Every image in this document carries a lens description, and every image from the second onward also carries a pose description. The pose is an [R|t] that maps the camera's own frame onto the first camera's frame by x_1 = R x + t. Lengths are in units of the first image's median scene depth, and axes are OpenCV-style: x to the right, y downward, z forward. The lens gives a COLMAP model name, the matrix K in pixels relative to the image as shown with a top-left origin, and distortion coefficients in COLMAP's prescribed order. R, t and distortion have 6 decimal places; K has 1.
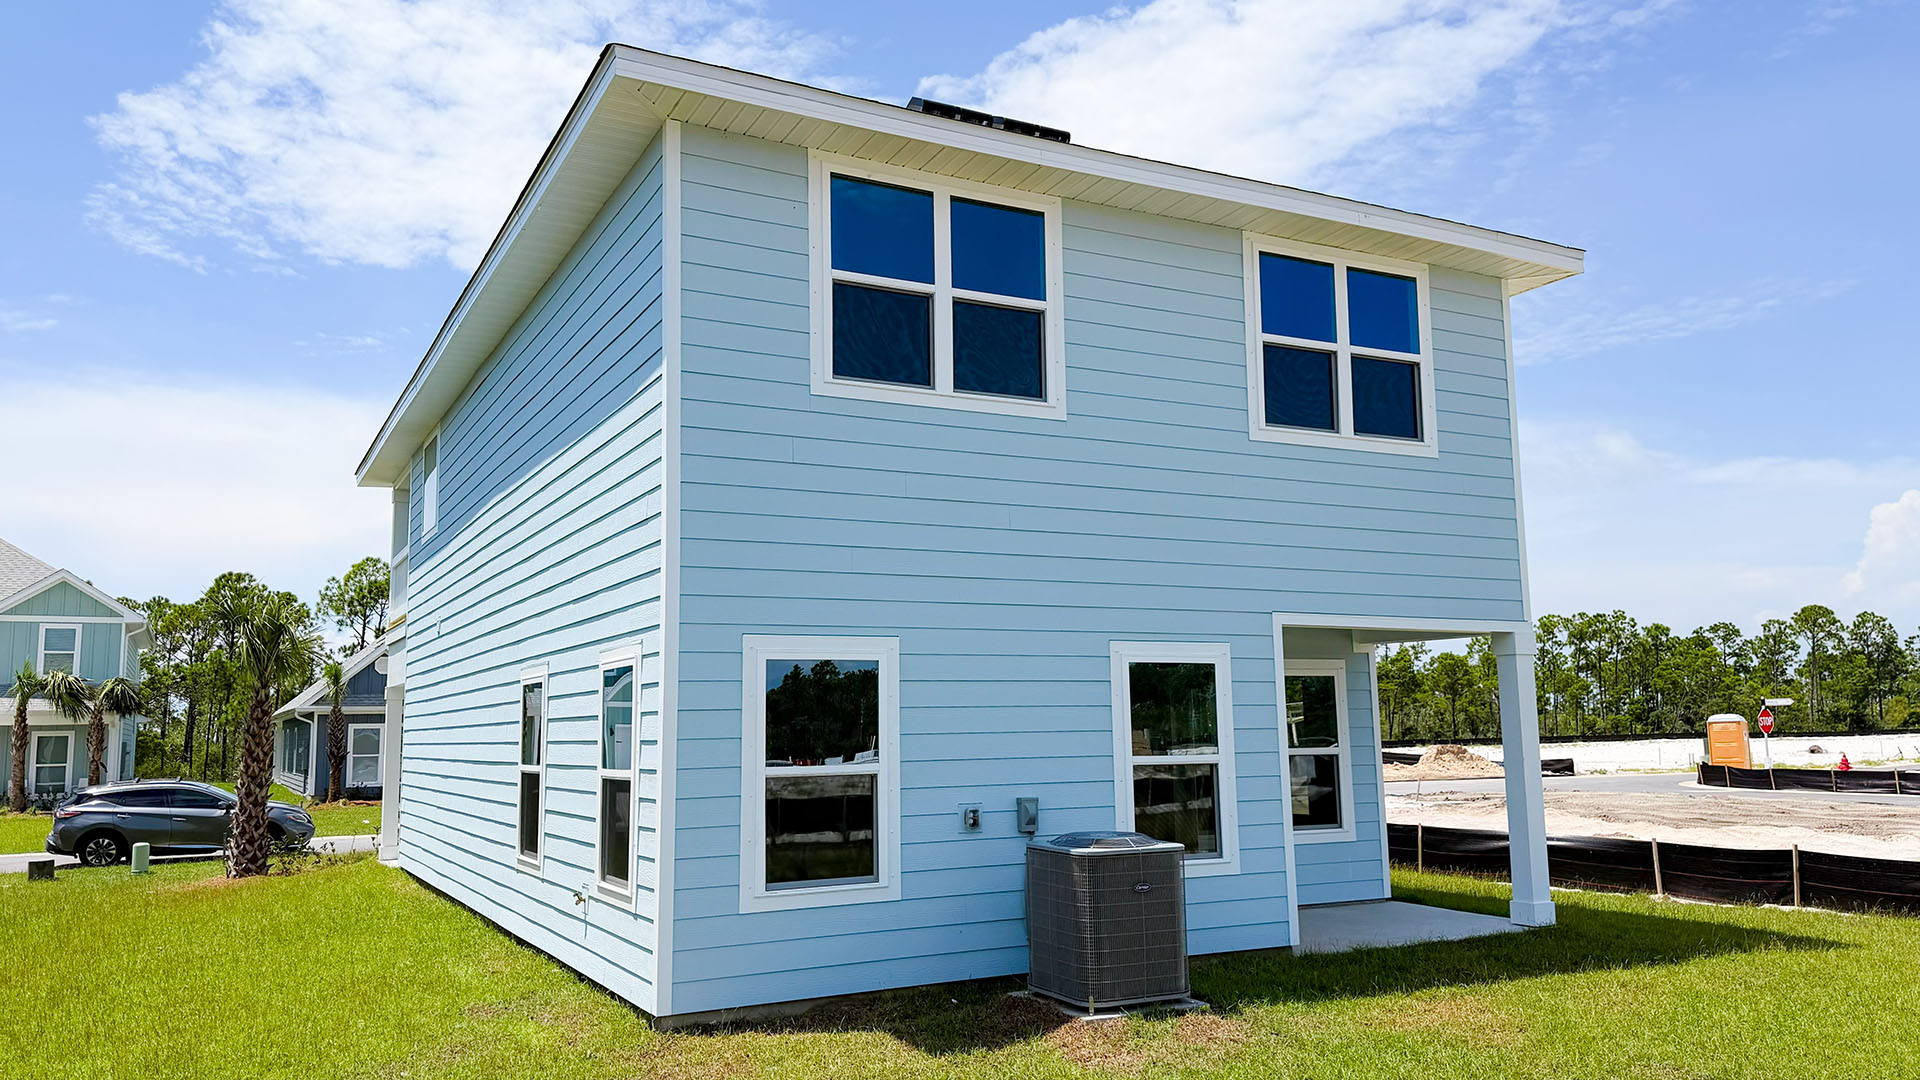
lens RADIAL K [[1452.6, 0, 1050.4], [0, 1452.6, 539.1], [0, 0, 1]] dist [0.043344, 0.000465]
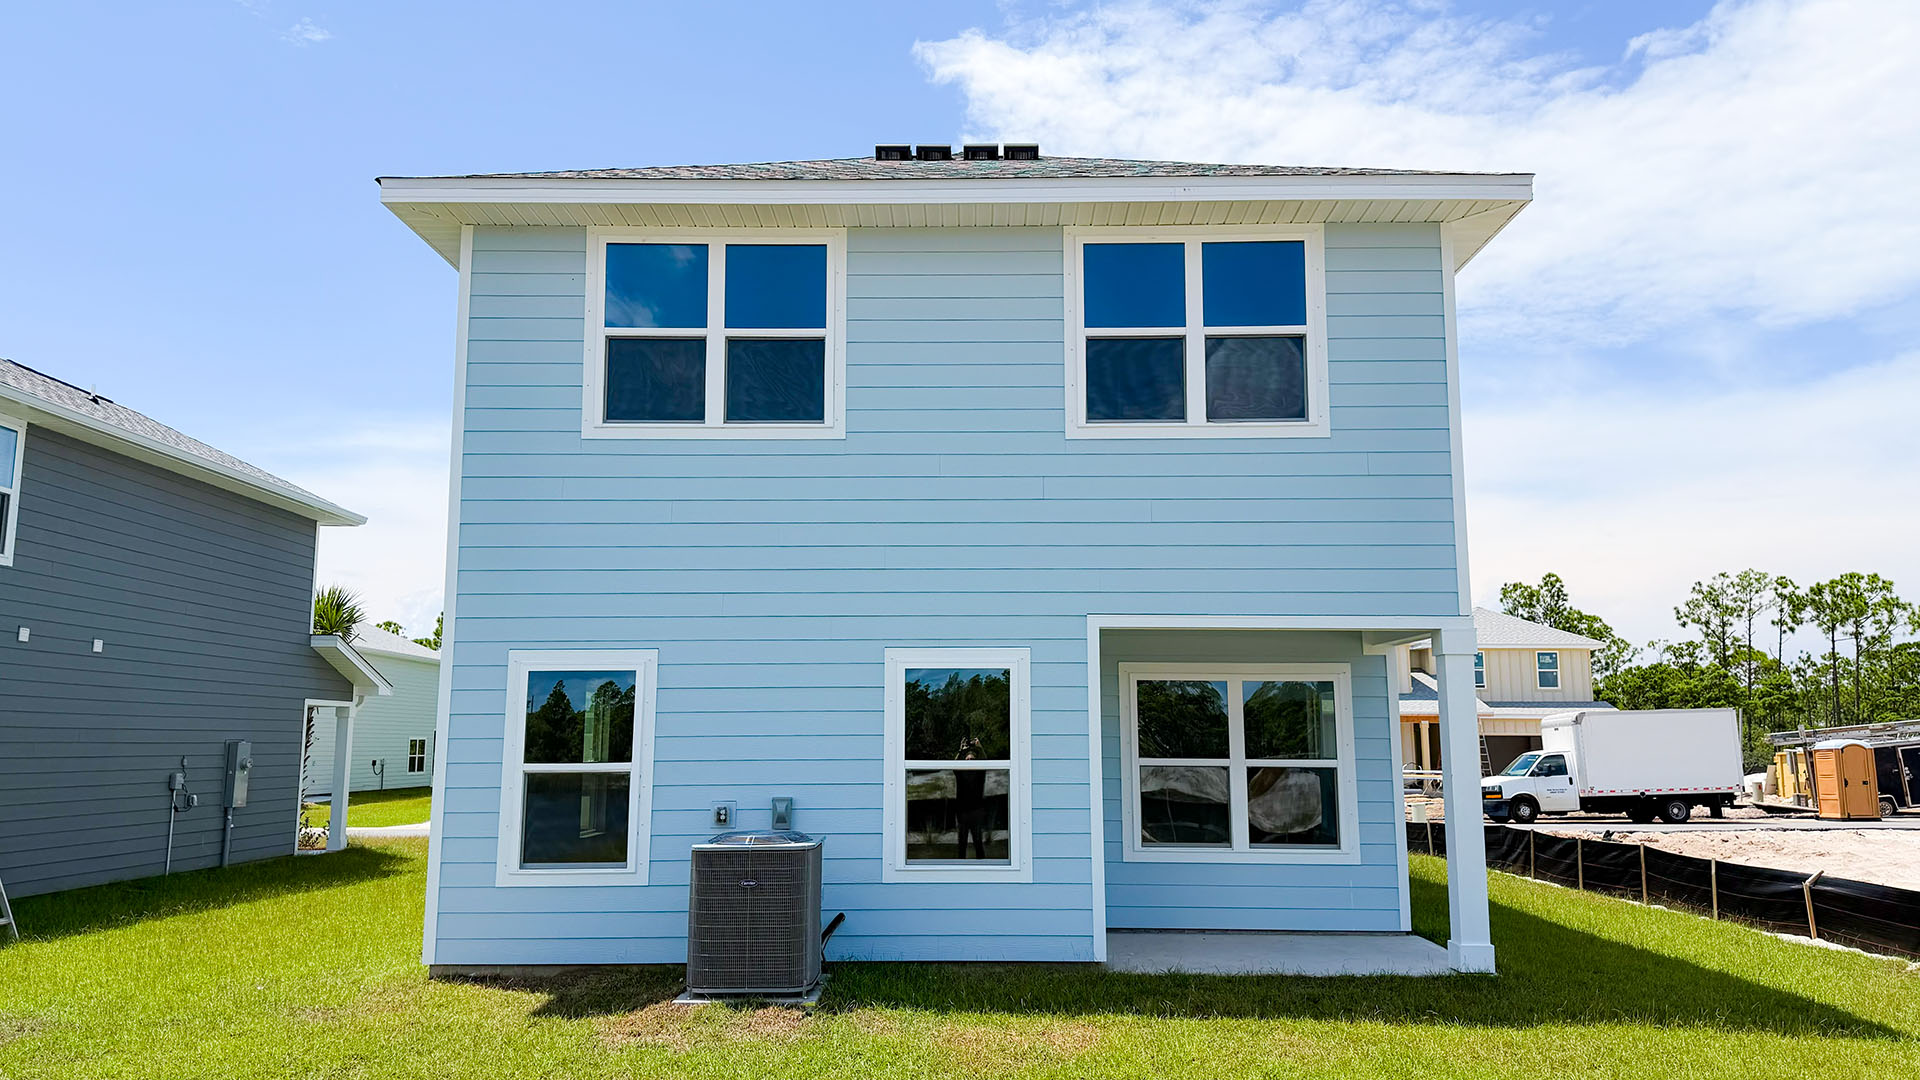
lens RADIAL K [[1452.6, 0, 1050.4], [0, 1452.6, 539.1], [0, 0, 1]] dist [0.043344, 0.000465]
pose [[0.873460, -0.054310, -0.483857, 0.615353], [0.050583, 0.998504, -0.020764, 0.018962], [0.484260, -0.006338, 0.874901, 0.146984]]
